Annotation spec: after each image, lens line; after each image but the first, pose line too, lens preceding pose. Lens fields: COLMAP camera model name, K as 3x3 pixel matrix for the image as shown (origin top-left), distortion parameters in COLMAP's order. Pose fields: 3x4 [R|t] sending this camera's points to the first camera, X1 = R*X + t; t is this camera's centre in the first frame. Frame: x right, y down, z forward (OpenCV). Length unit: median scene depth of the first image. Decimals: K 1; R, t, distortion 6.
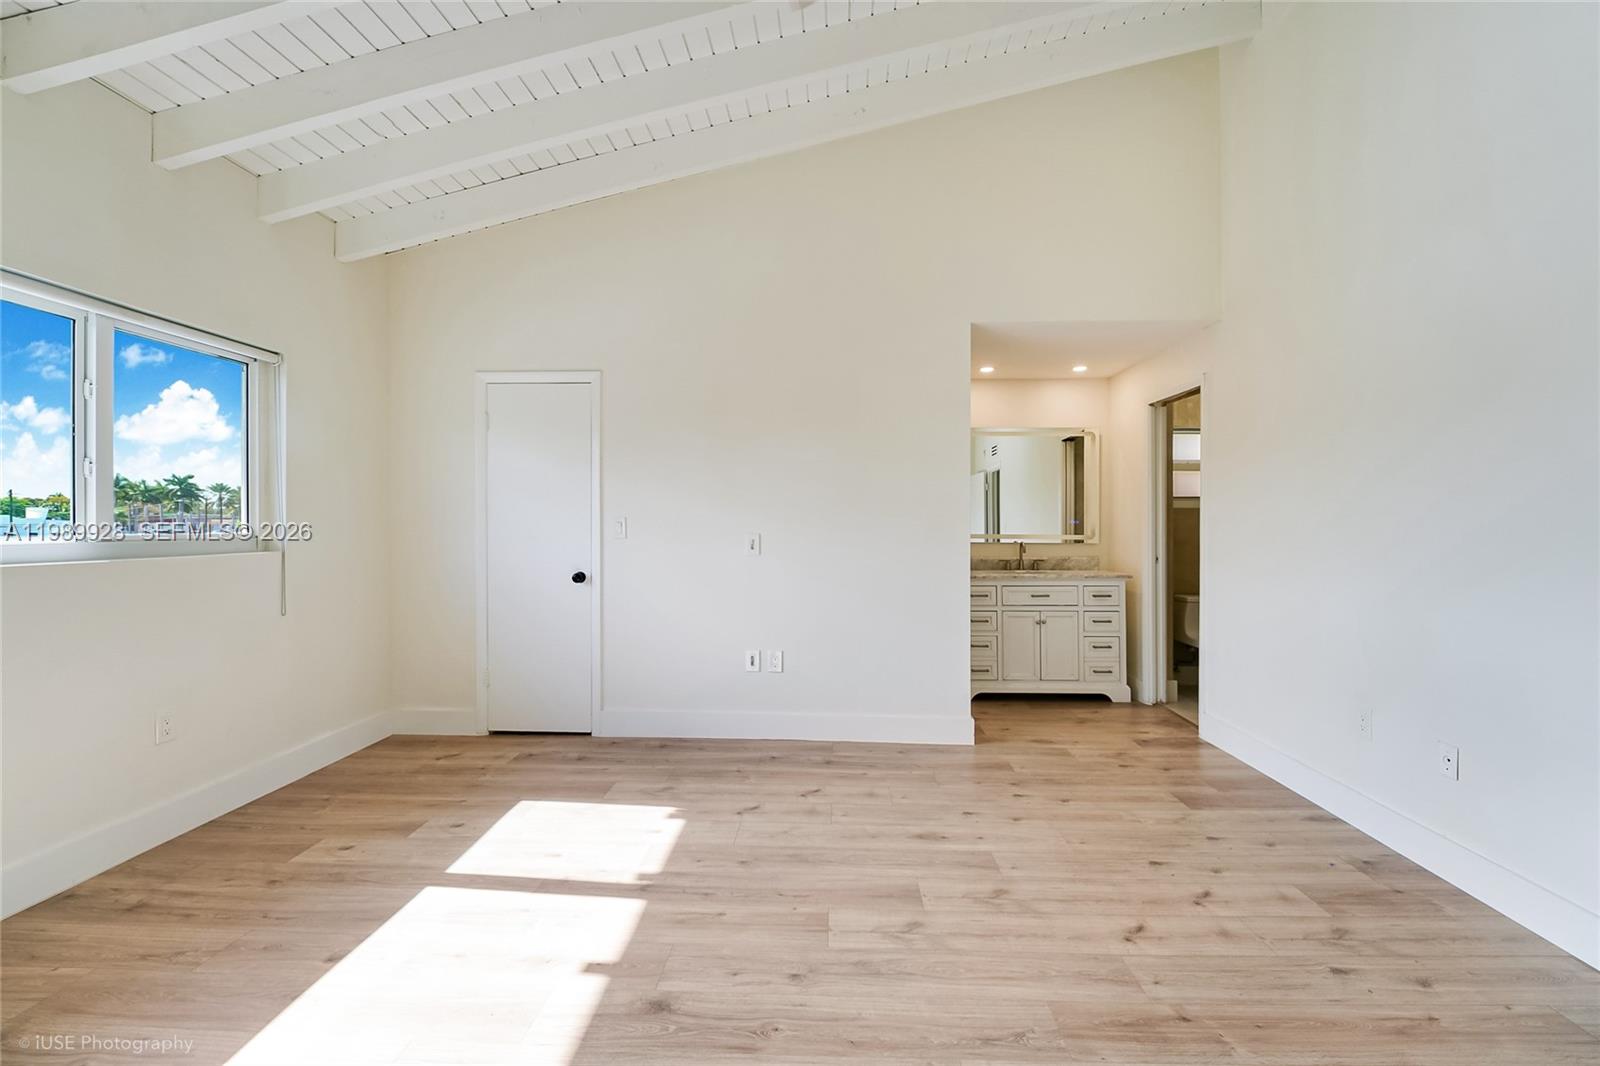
lens RADIAL K [[652.8, 0, 802.9], [0, 652.8, 531.5], [0, 0, 1]] dist [-0.003797, -0.003302]
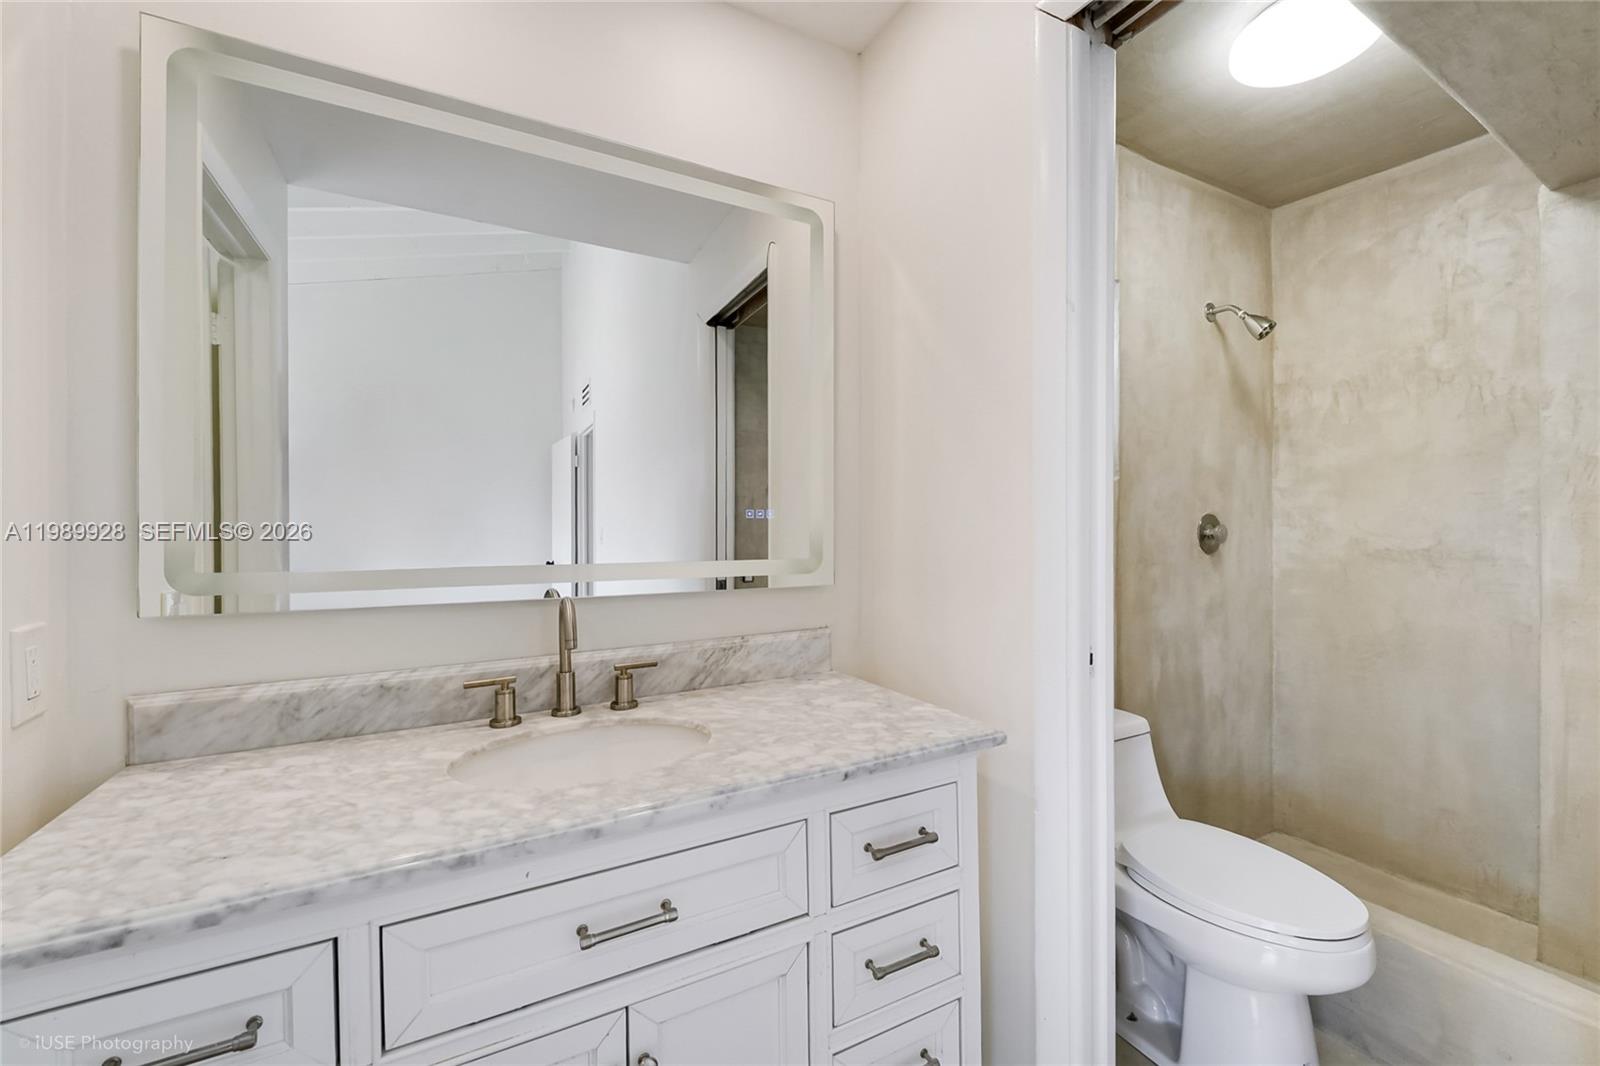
lens RADIAL K [[652.8, 0, 814.7], [0, 652.8, 542.1], [0, 0, 1]] dist [-0.003797, -0.003302]
pose [[0.848826, -0.011702, 0.528542, 0.441946], [0.007578, 0.999922, 0.009969, -0.009467], [-0.528617, -0.004456, 0.848848, 1.154009]]
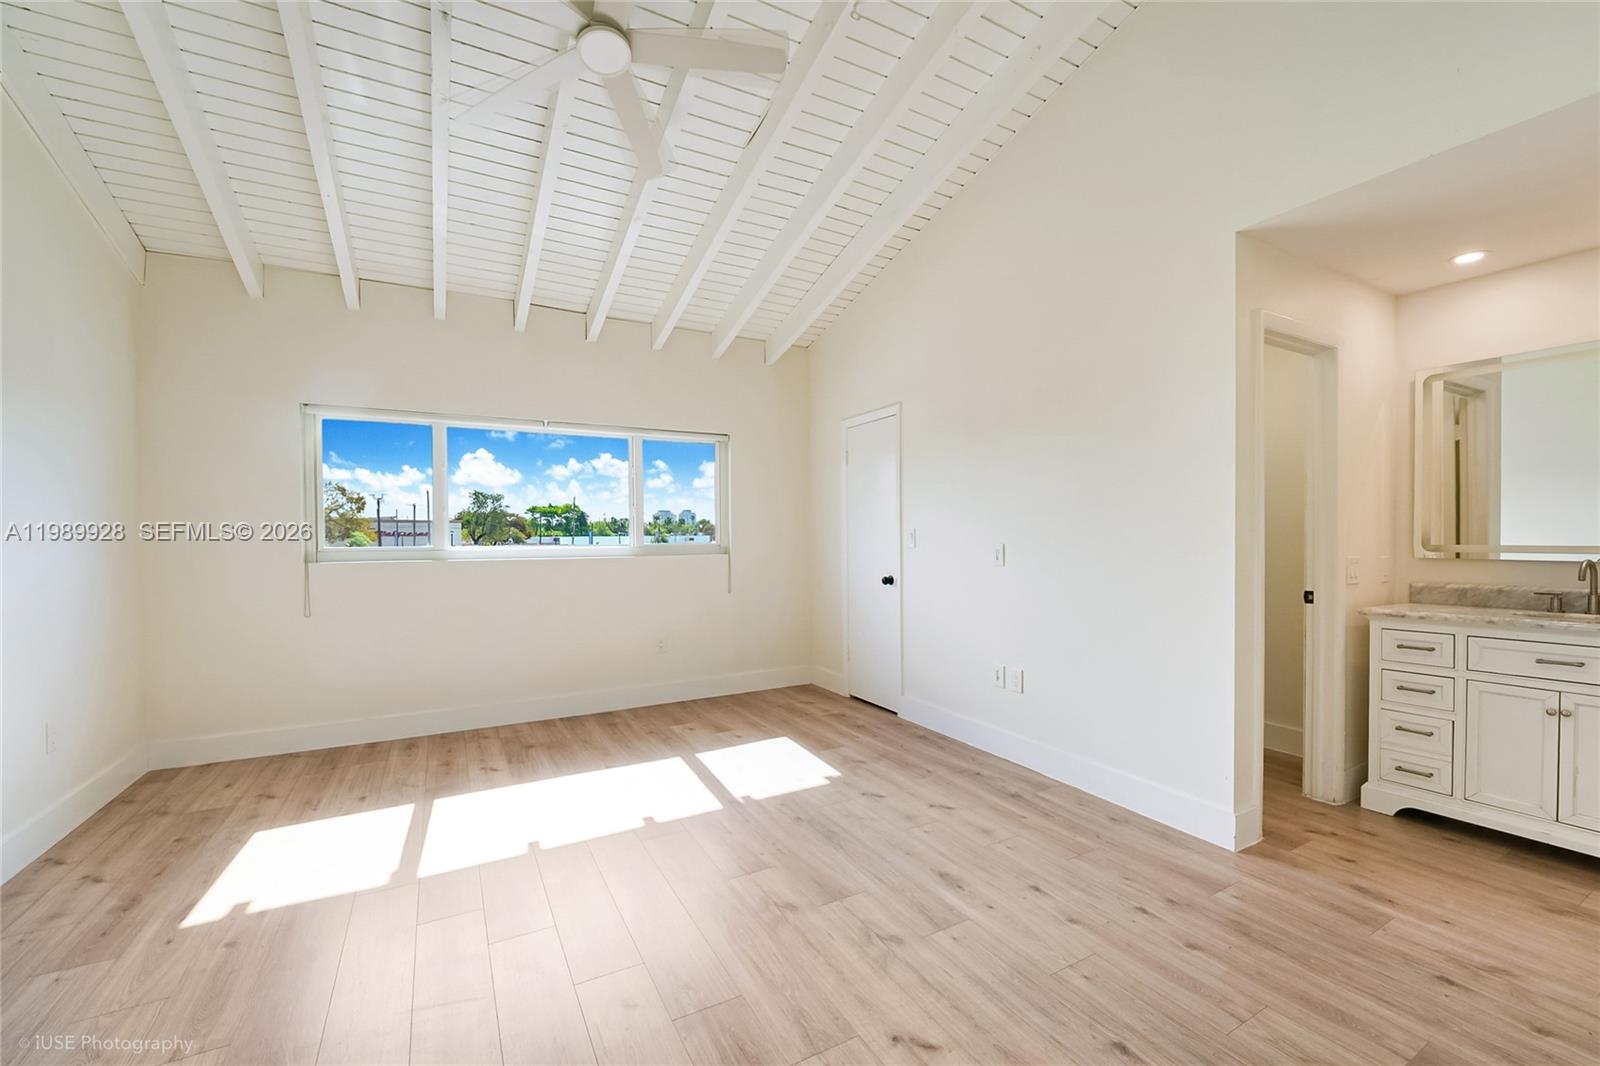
lens RADIAL K [[652.8, 0, 805.4], [0, 652.8, 539.2], [0, 0, 1]] dist [-0.003797, -0.003302]
pose [[0.517727, -0.003885, -0.855537, 0.694091], [0.000431, 0.999991, -0.004280, 0.000569], [0.855546, 0.001847, 0.517724, 0.289219]]
